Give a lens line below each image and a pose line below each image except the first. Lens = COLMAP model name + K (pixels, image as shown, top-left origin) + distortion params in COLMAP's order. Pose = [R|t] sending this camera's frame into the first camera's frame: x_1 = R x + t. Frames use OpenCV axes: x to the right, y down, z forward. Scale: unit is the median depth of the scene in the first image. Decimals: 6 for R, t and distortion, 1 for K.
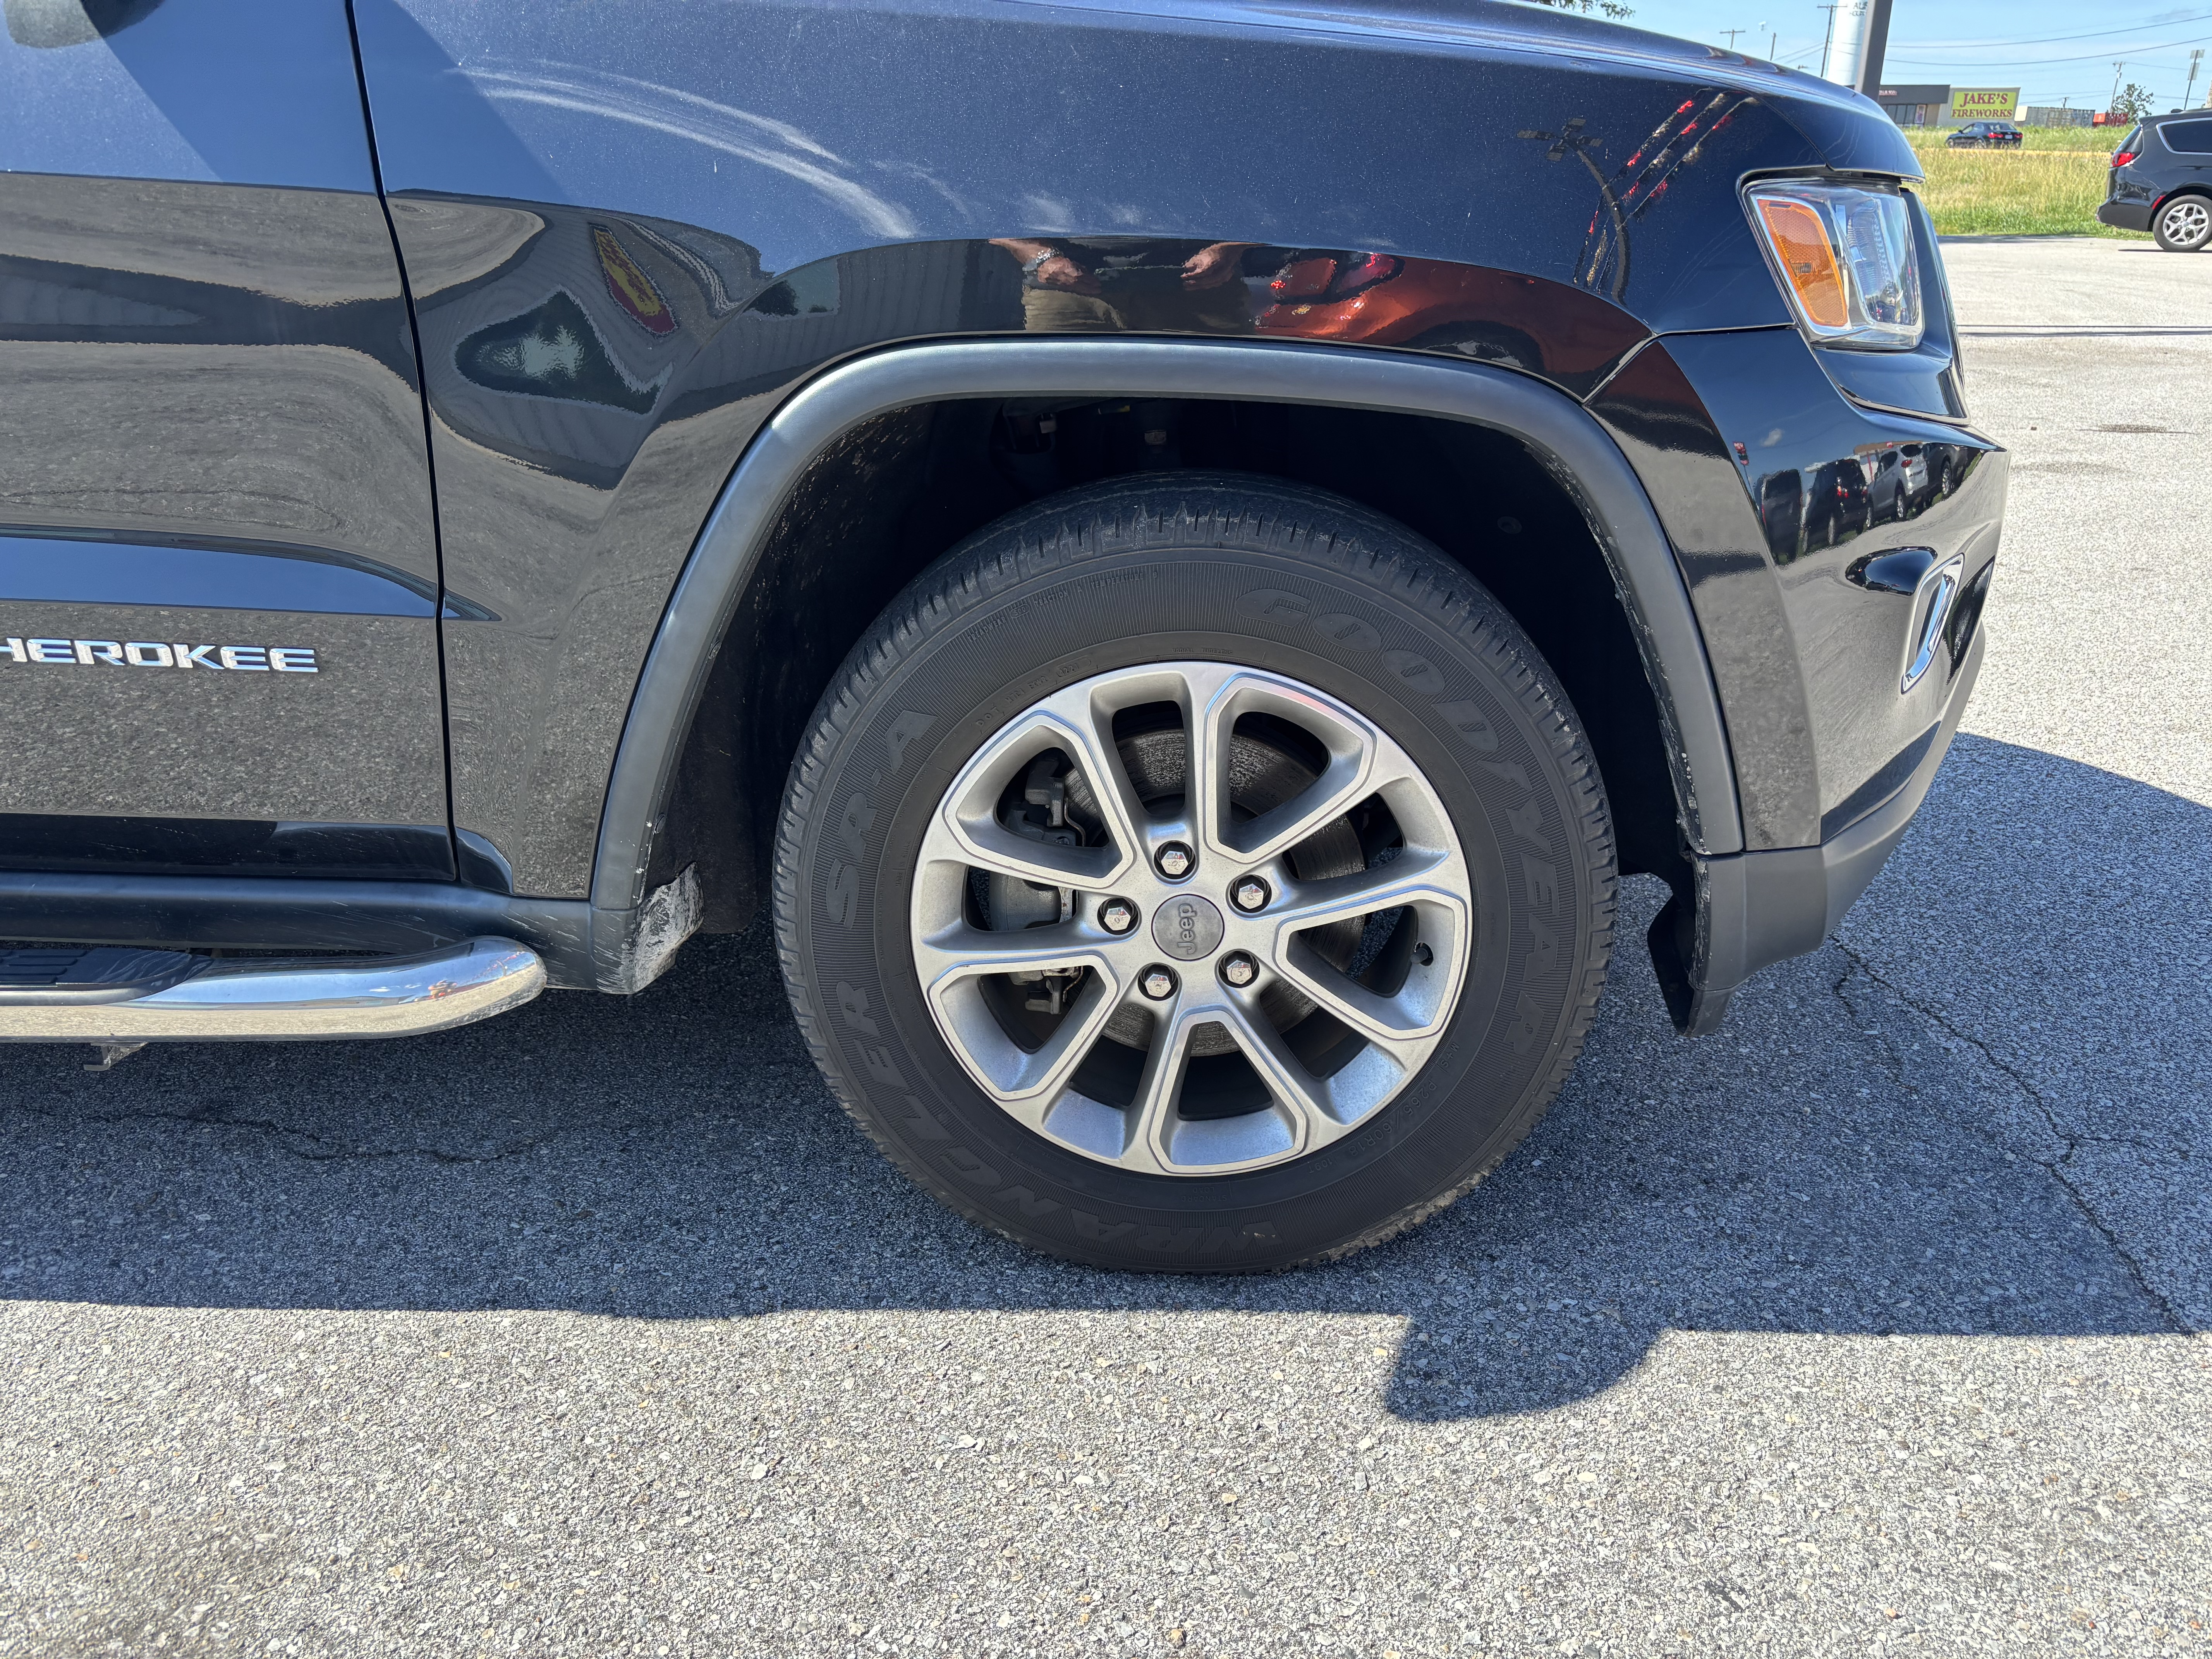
lens RADIAL K [[1704.8, 0, 1113.7], [0, 1704.8, 828.2], [0, 0, 1]] dist [0.052163, -0.043337]
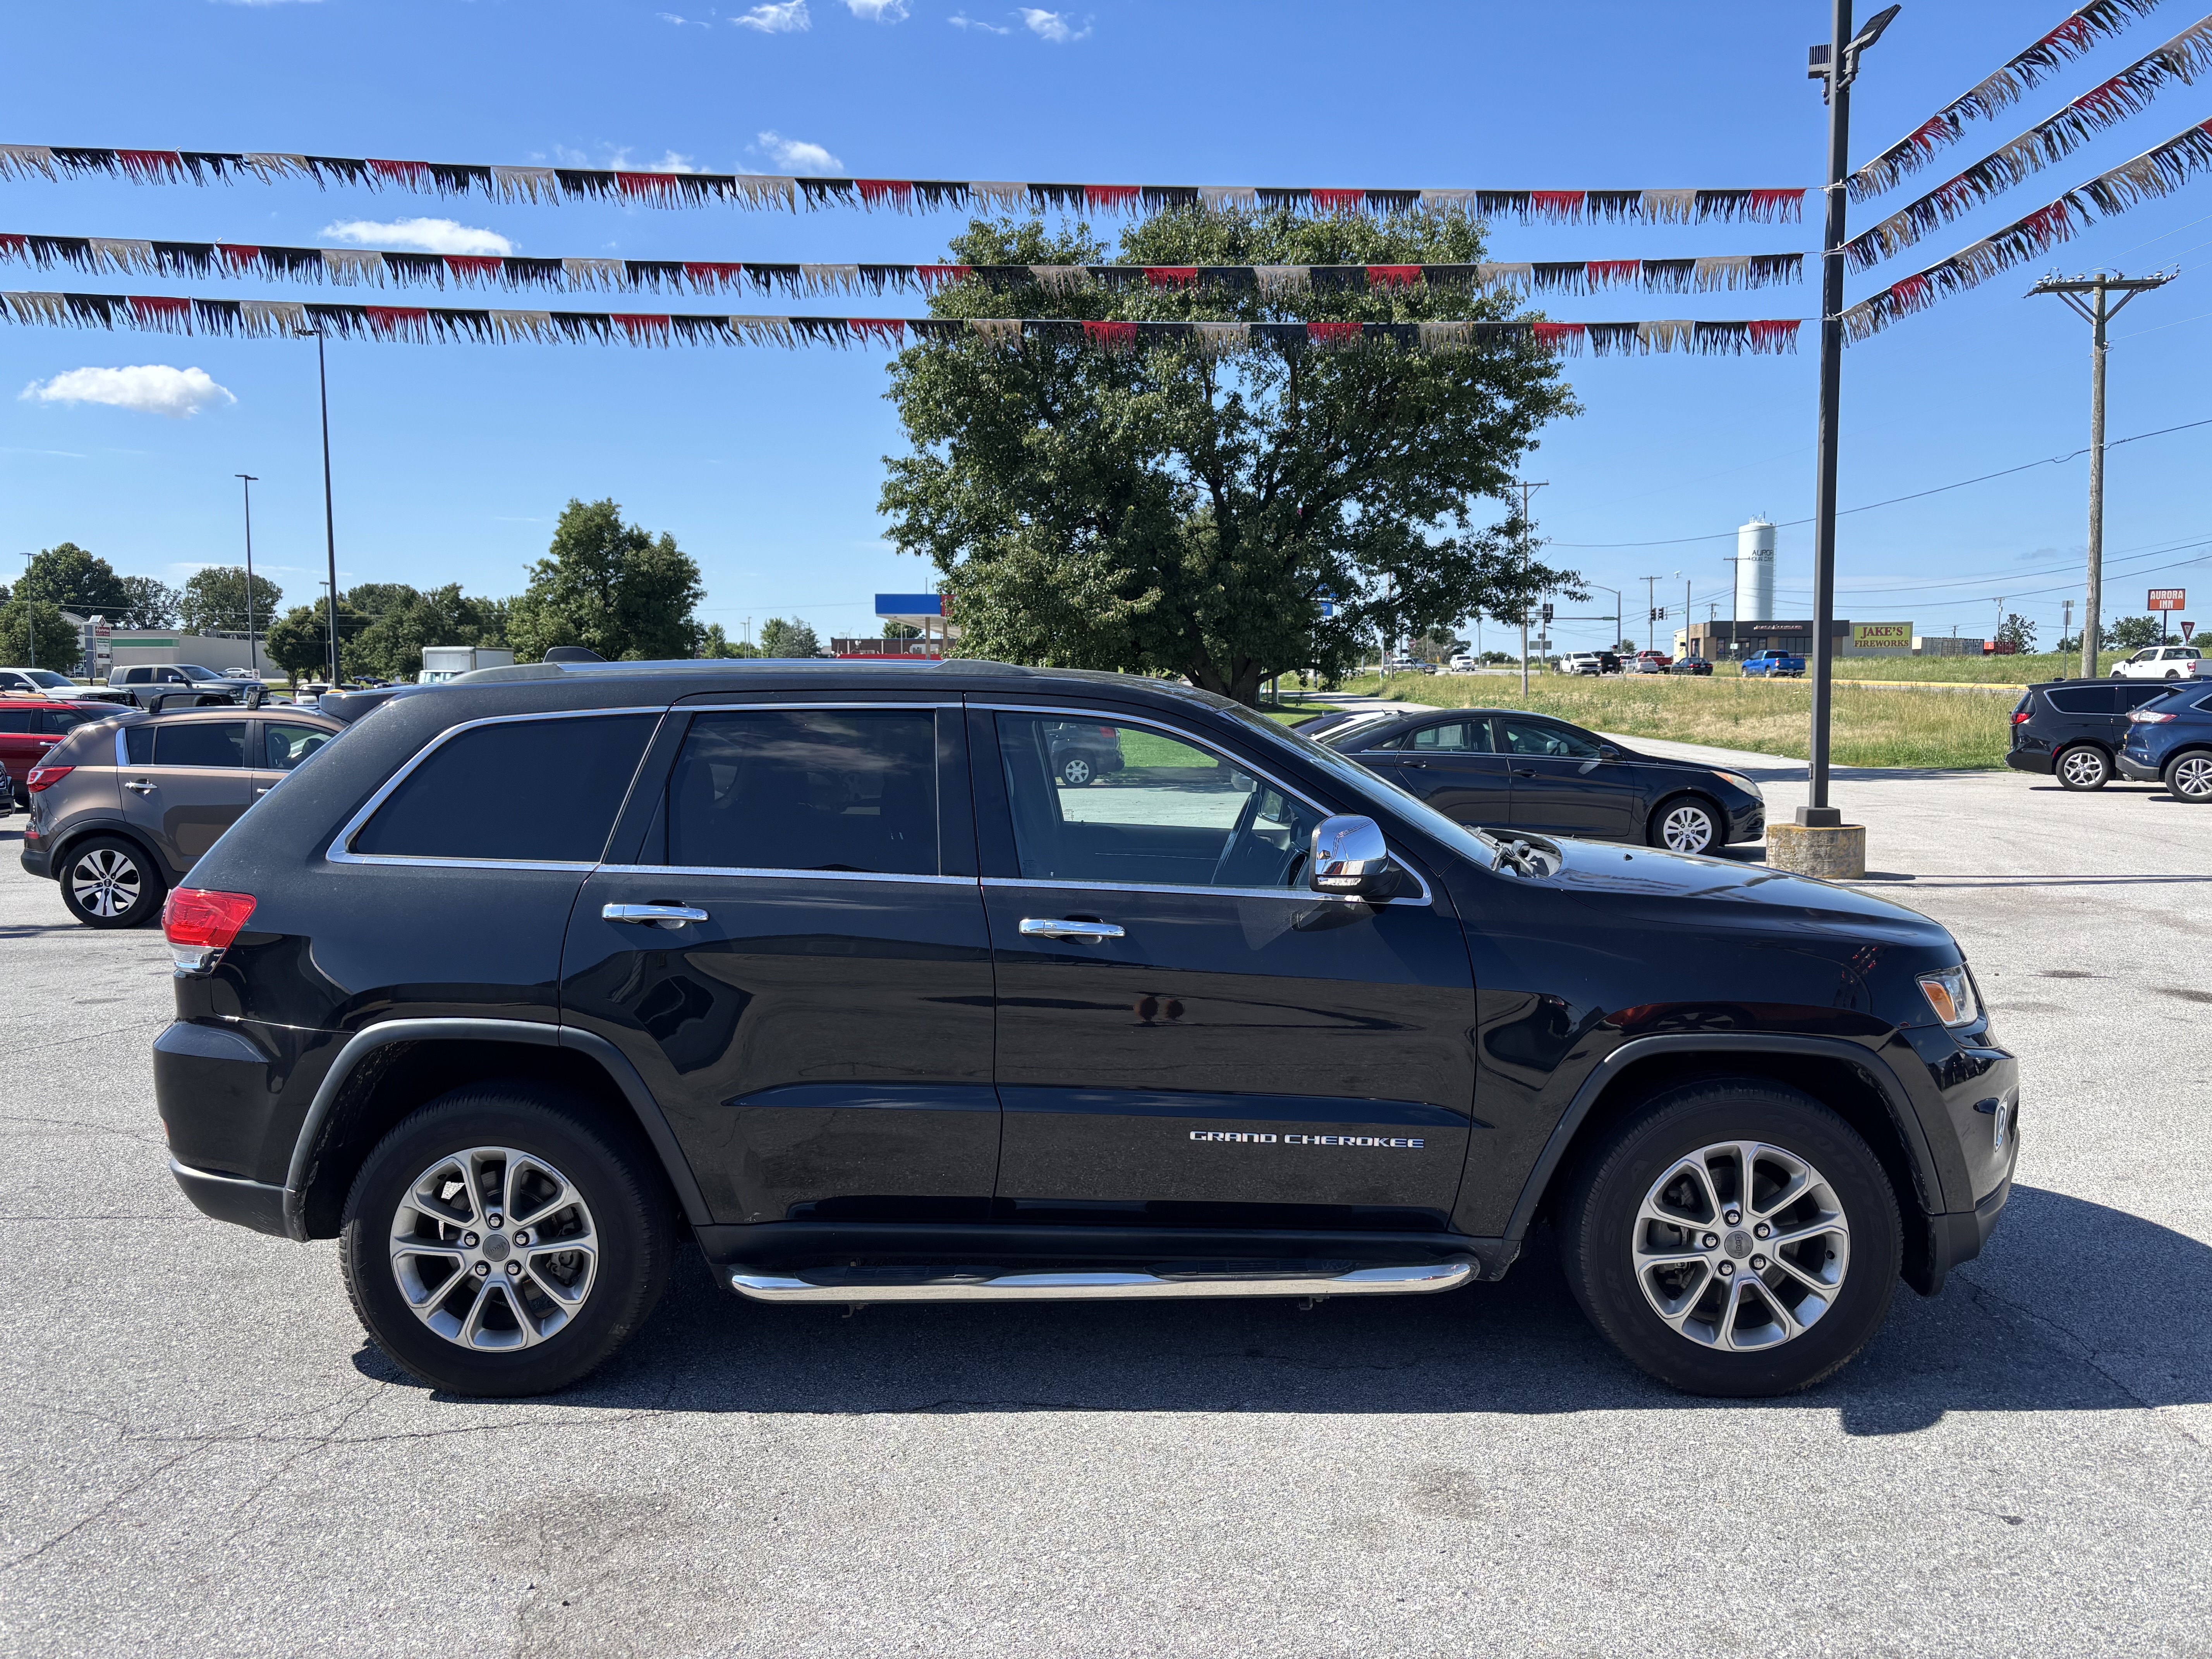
lens RADIAL K [[1704.8, 0, 1114.7], [0, 1704.8, 817.8], [0, 0, 1]] dist [0.052163, -0.043337]
pose [[0.999839, -0.004812, 0.017303, -0.128692], [0.009562, 0.958158, -0.286079, 0.024363], [-0.015202, 0.286199, 0.958050, -0.227578]]
